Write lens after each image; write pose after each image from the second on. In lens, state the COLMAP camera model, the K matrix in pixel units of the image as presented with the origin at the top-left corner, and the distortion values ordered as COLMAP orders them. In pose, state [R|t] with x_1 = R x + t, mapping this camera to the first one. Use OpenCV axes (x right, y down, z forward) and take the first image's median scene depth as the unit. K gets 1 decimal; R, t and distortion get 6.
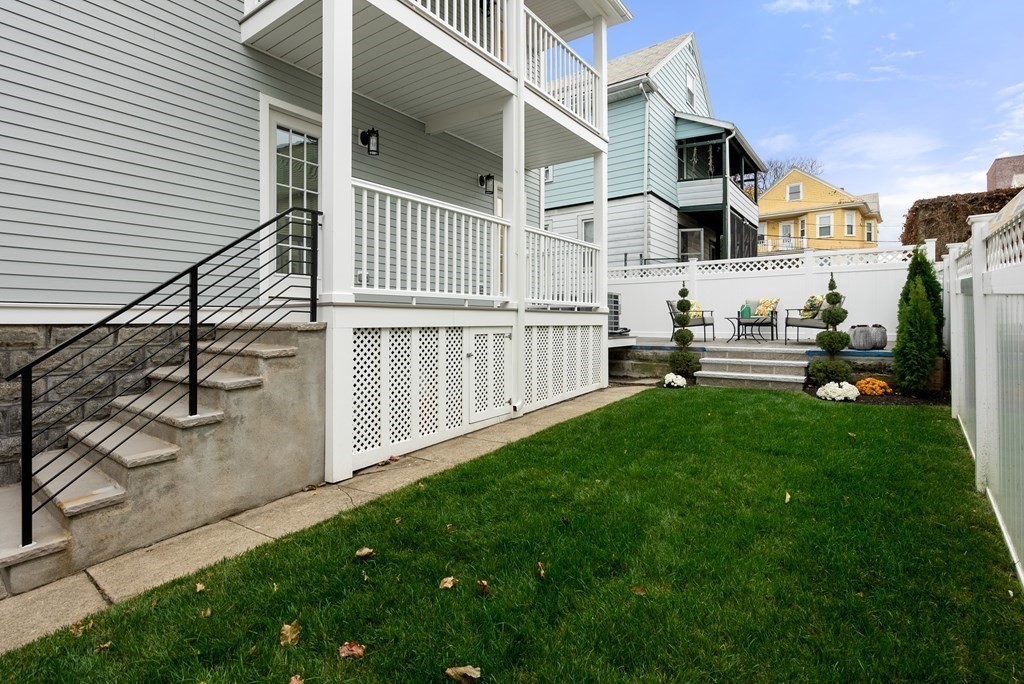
lens RADIAL K [[473.5, 0, 534.6], [0, 473.5, 317.4], [0, 0, 1]] dist [0.000755, 0.001036]
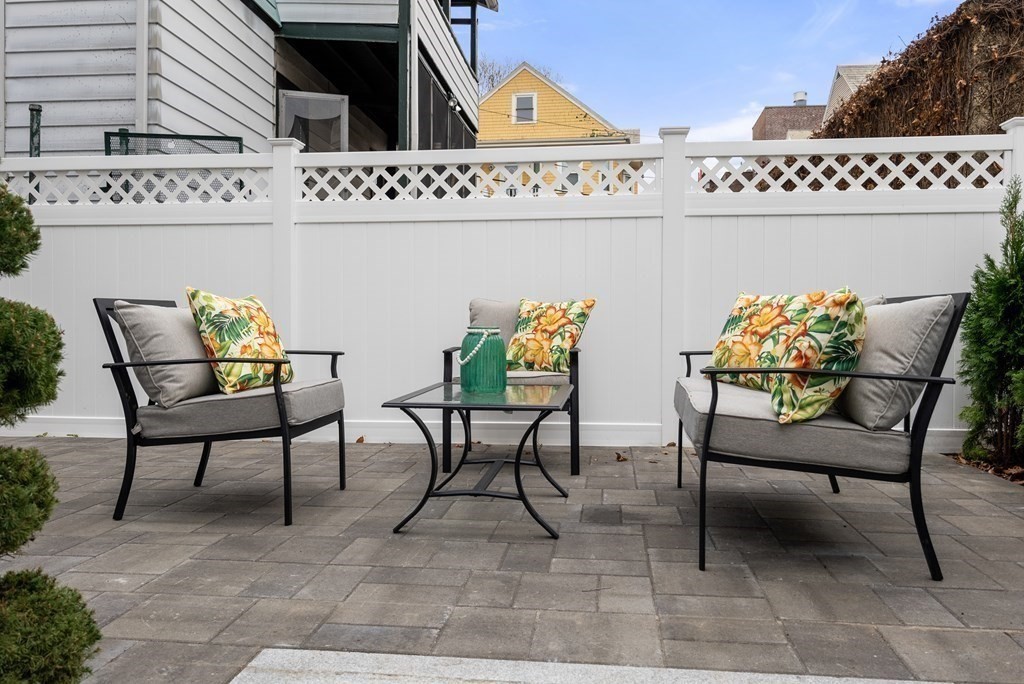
lens RADIAL K [[820.6, 0, 512.0], [0, 820.6, 342.0], [0, 0, 1]] dist [0.000205, 0.000330]
pose [[0.874711, -0.002849, 0.484637, 0.252448], [-0.008666, 0.999731, 0.021519, -0.026048], [-0.484568, -0.023023, 0.874450, 0.607653]]
